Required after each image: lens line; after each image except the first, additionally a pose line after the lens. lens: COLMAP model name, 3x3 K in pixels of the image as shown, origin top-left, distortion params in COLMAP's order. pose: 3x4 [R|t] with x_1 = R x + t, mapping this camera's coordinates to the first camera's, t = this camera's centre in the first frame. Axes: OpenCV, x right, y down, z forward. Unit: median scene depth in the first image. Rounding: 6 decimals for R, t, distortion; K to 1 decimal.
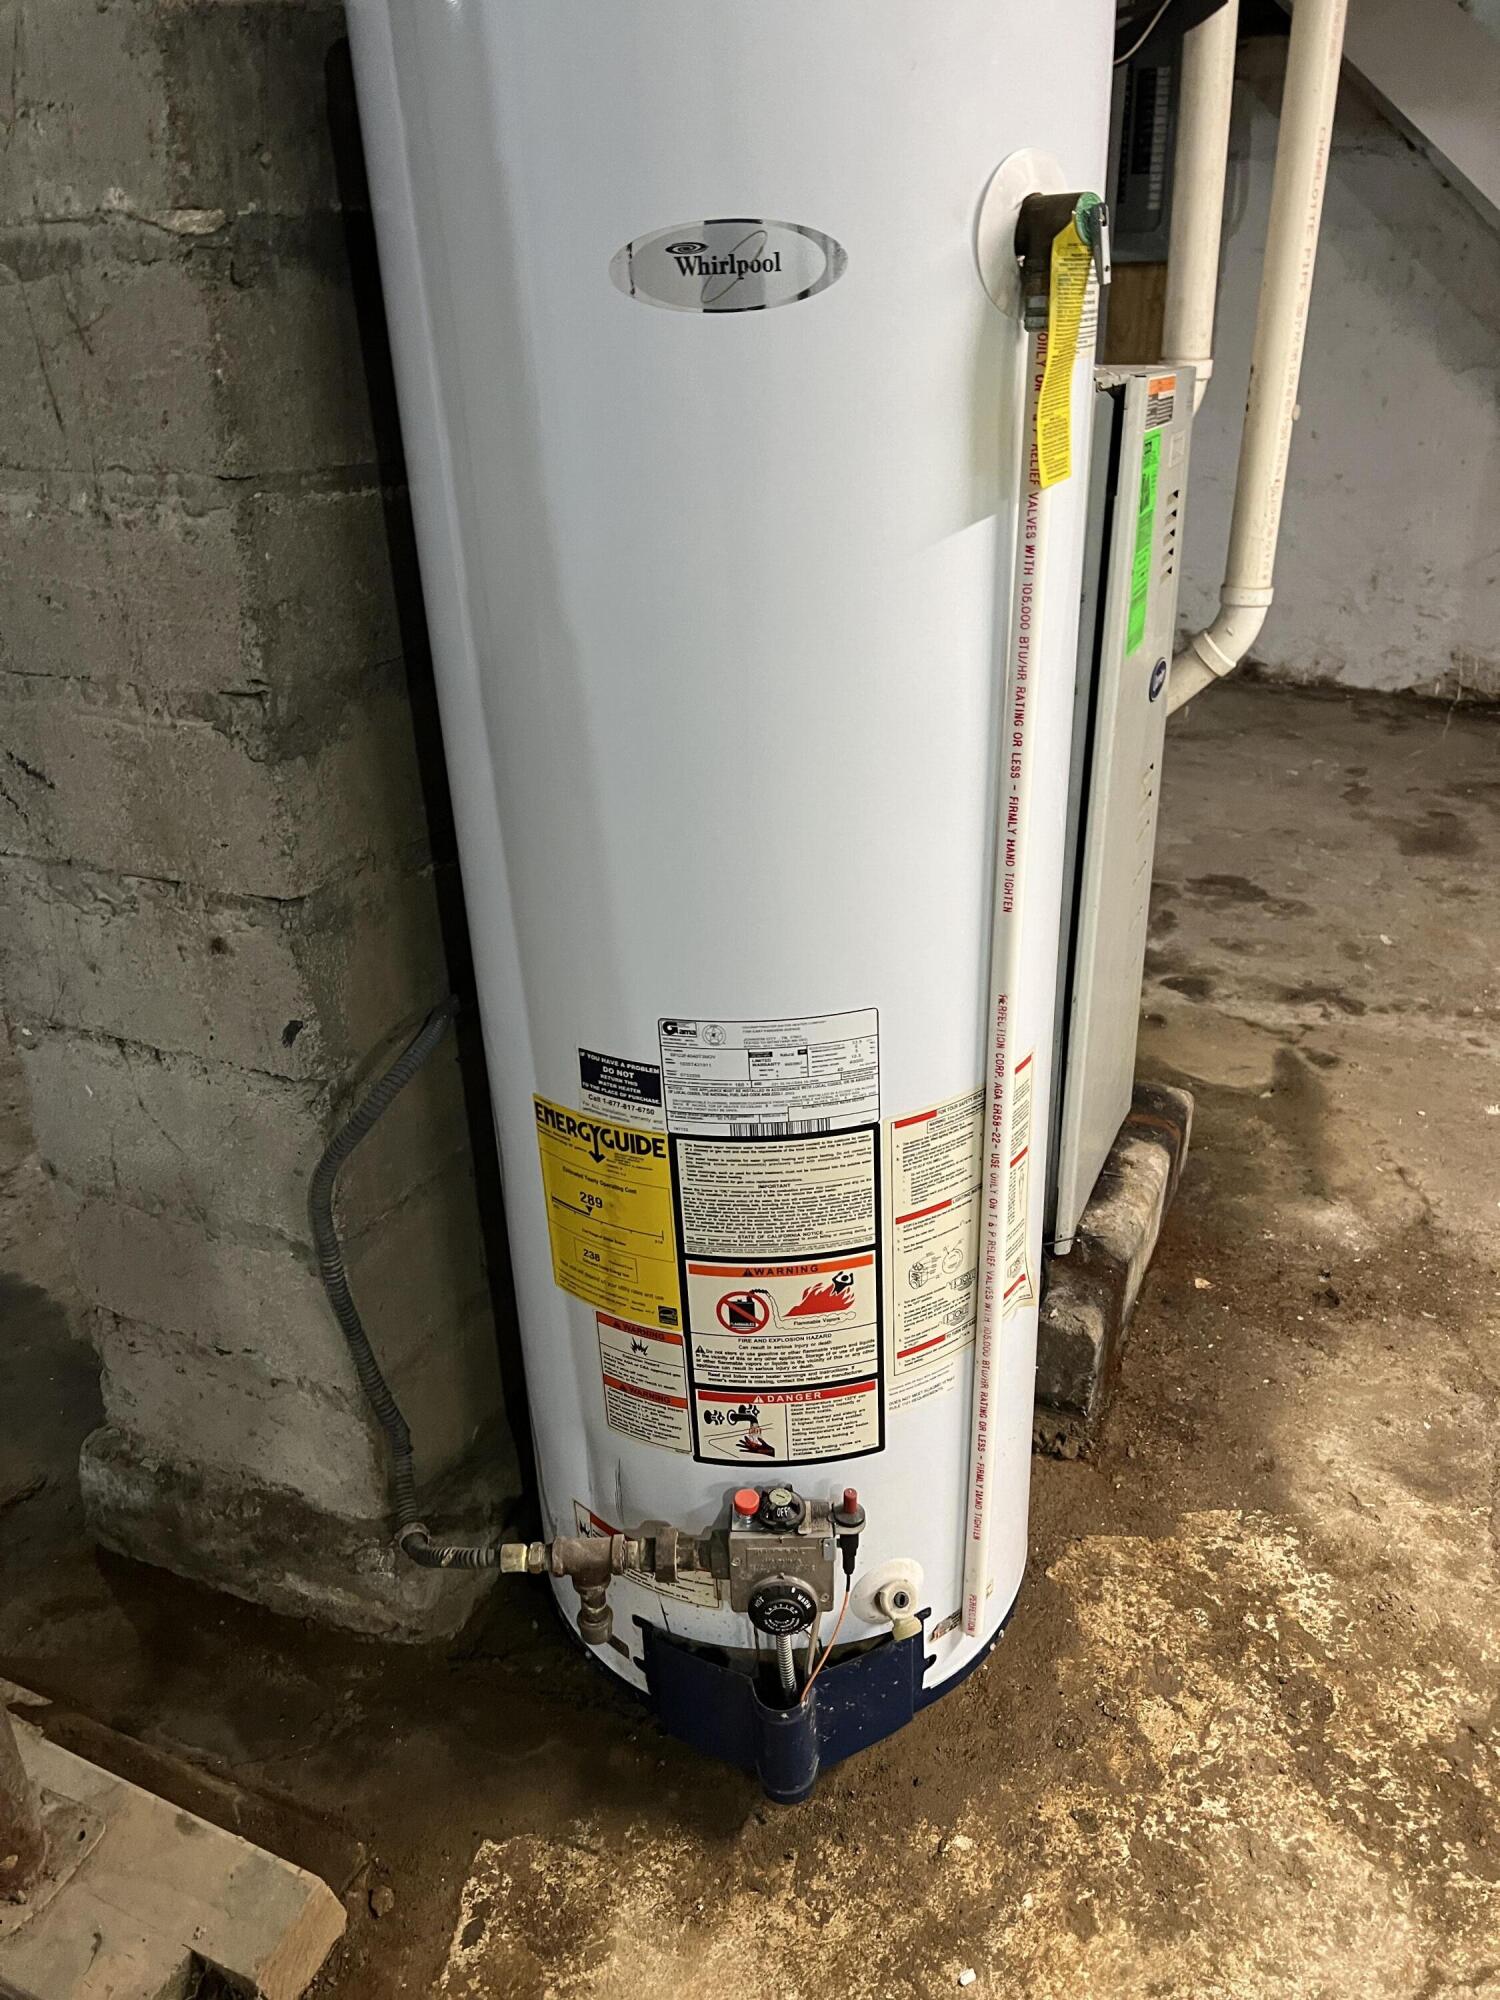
lens RADIAL K [[1509.3, 0, 757.6], [0, 1509.3, 1007.2], [0, 0, 1]] dist [0.054502, -0.060045]
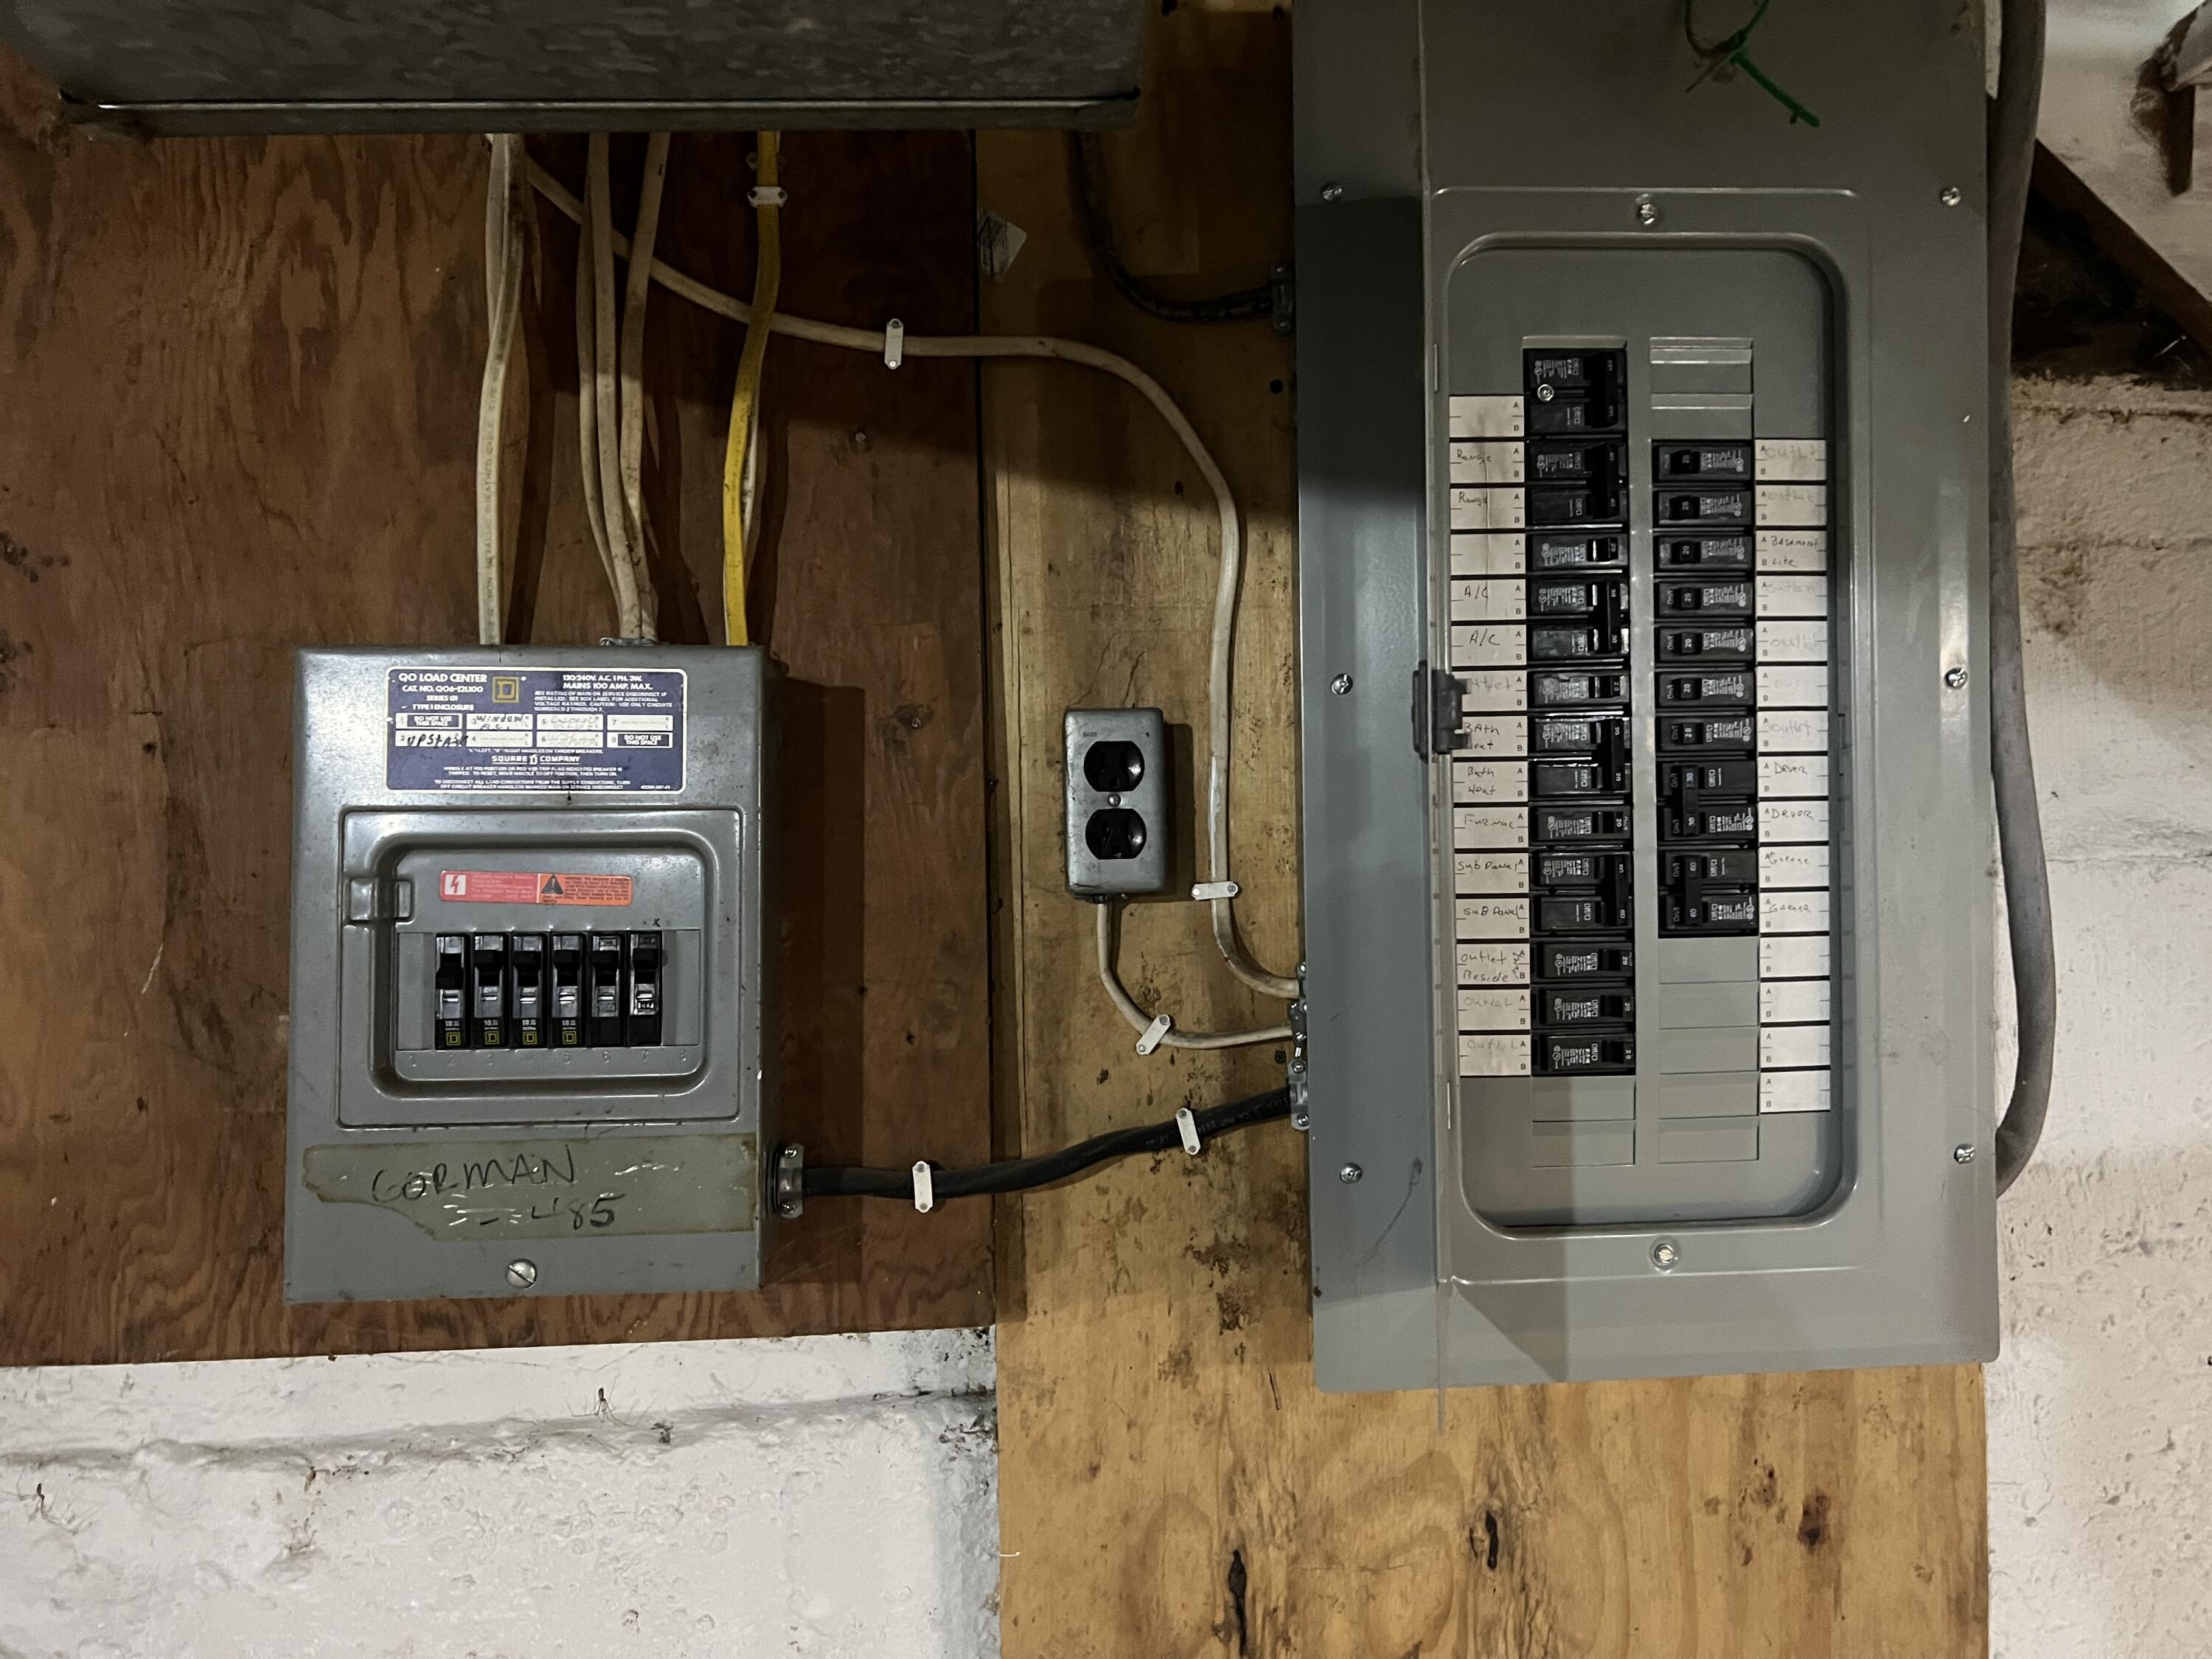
lens RADIAL K [[1669.2, 0, 1106.0], [0, 1669.2, 829.5], [0, 0, 1]] dist [0.054502, -0.060045]
pose [[0.874836, 0.006597, 0.484375, 0.168797], [0.196979, 0.908664, -0.368143, -0.925813], [-0.442563, 0.417476, 0.793632, 1.613920]]
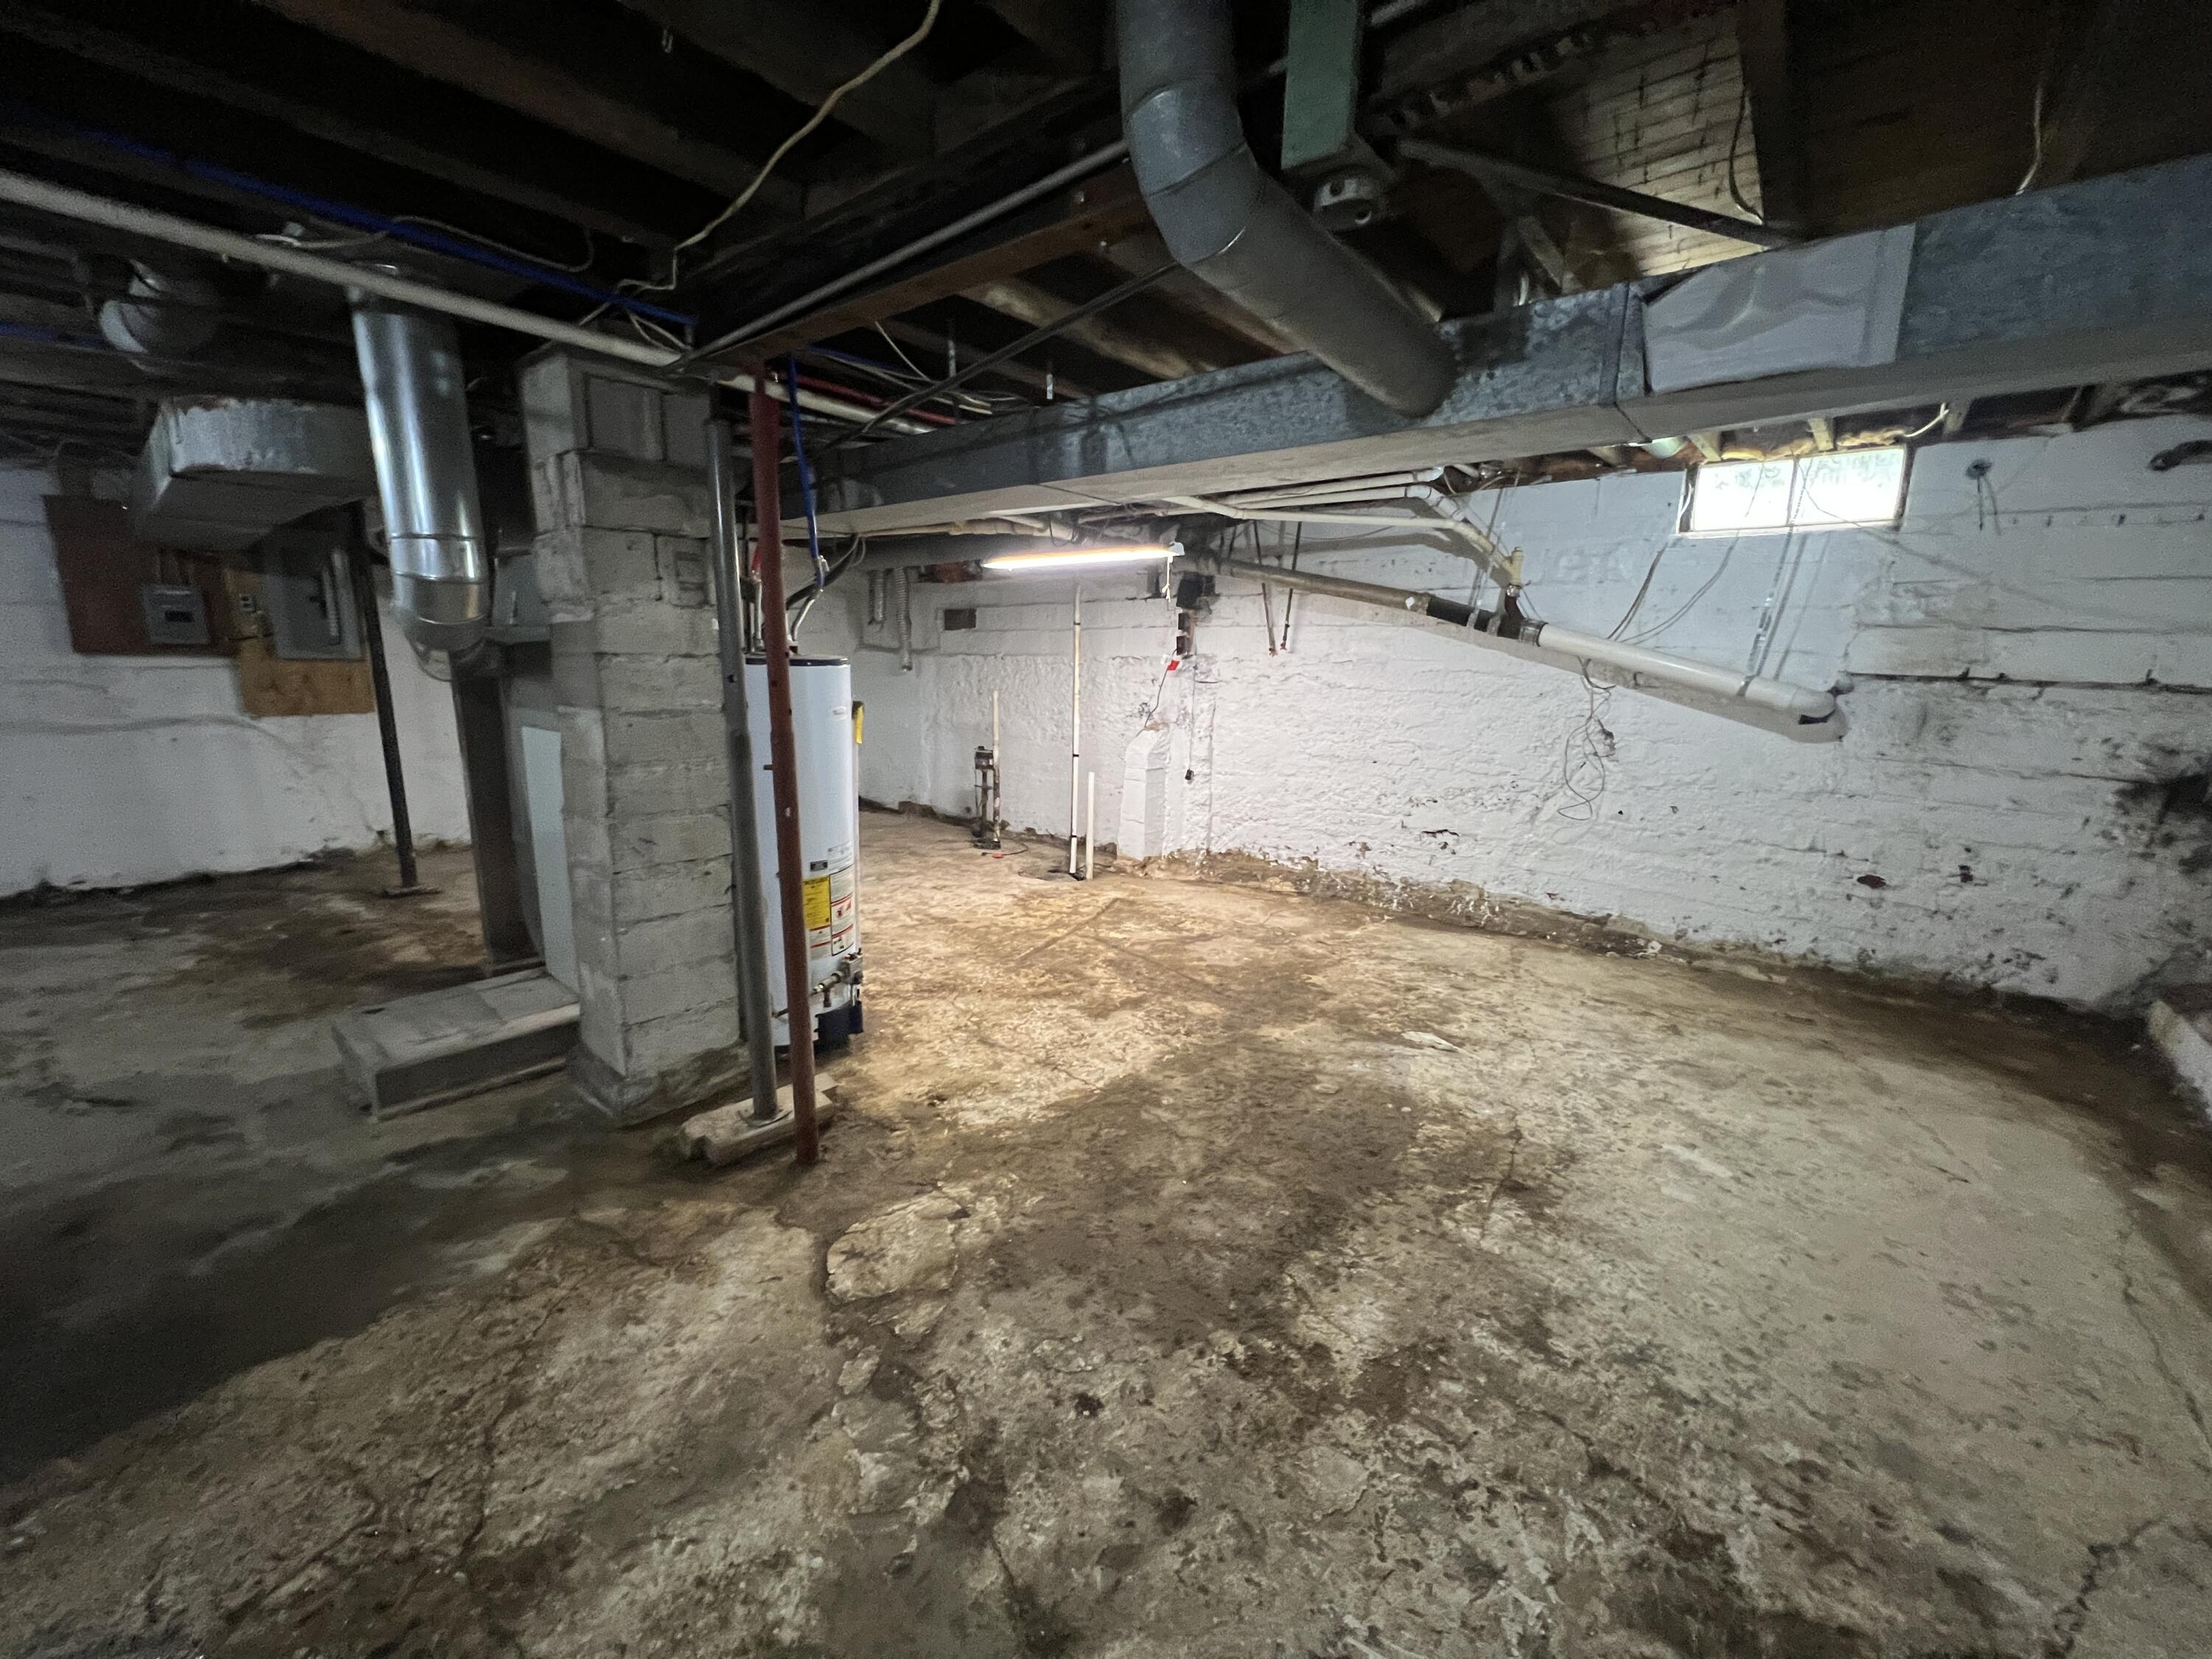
lens RADIAL K [[889.5, 0, 1102.7], [0, 889.5, 820.3], [0, 0, 1]] dist [-0.000560, -0.000164]
pose [[0.279202, -0.156982, 0.947314, -1.127580], [0.375797, 0.925720, 0.042645, 0.059498], [-0.883642, 0.344091, 0.317456, -0.334283]]
